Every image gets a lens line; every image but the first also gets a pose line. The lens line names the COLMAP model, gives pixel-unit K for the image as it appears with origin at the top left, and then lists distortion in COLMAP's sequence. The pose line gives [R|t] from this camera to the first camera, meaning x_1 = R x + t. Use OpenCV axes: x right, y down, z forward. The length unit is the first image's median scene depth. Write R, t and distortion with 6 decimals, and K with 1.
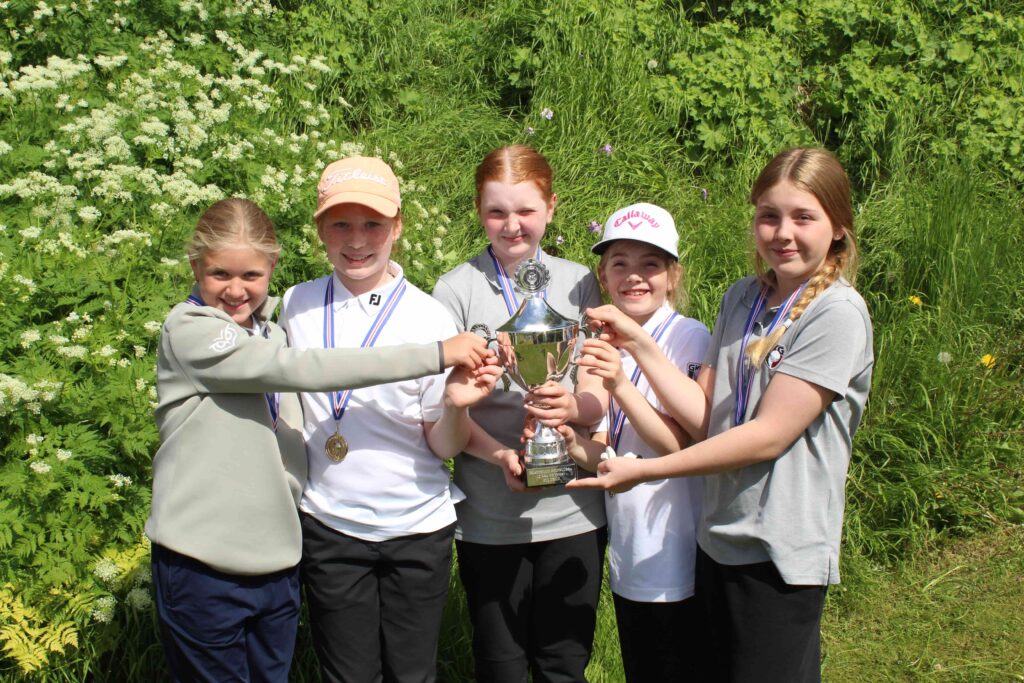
lens RADIAL K [[1409.9, 0, 525.6], [0, 1409.9, 343.3], [0, 0, 1]] dist [-0.017416, 0.003737]
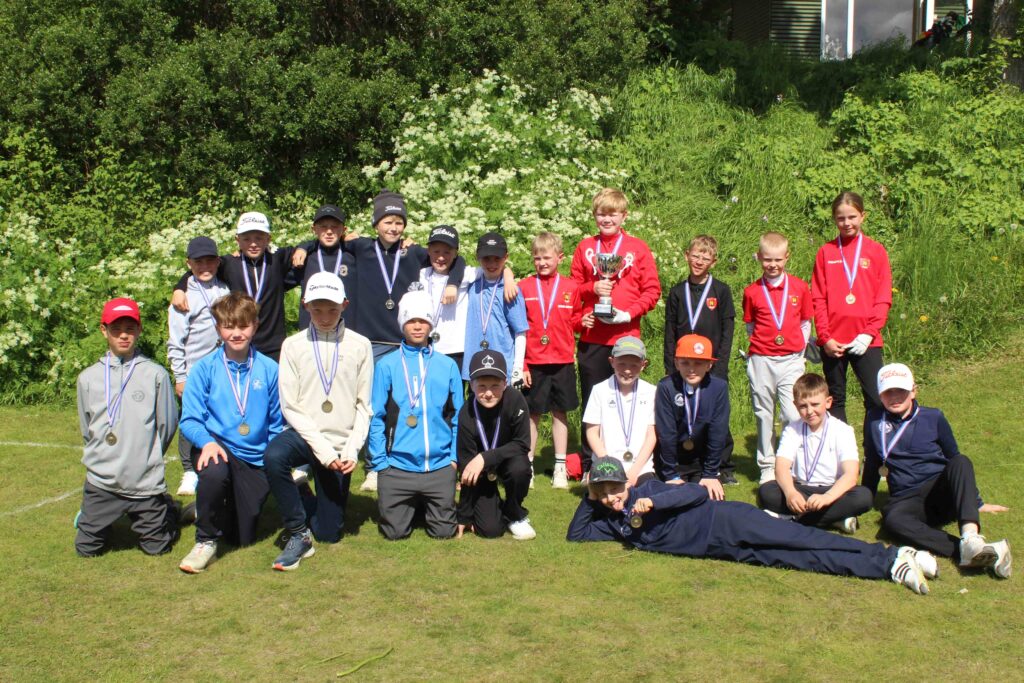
lens RADIAL K [[1152.1, 0, 512.0], [0, 1152.1, 341.5], [0, 0, 1]] dist [-0.095242, 0.049909]
pose [[0.974234, 0.043843, -0.221239, 0.066722], [-0.049553, 0.998565, -0.020323, 0.076220], [0.220031, 0.030763, 0.975008, -0.566351]]
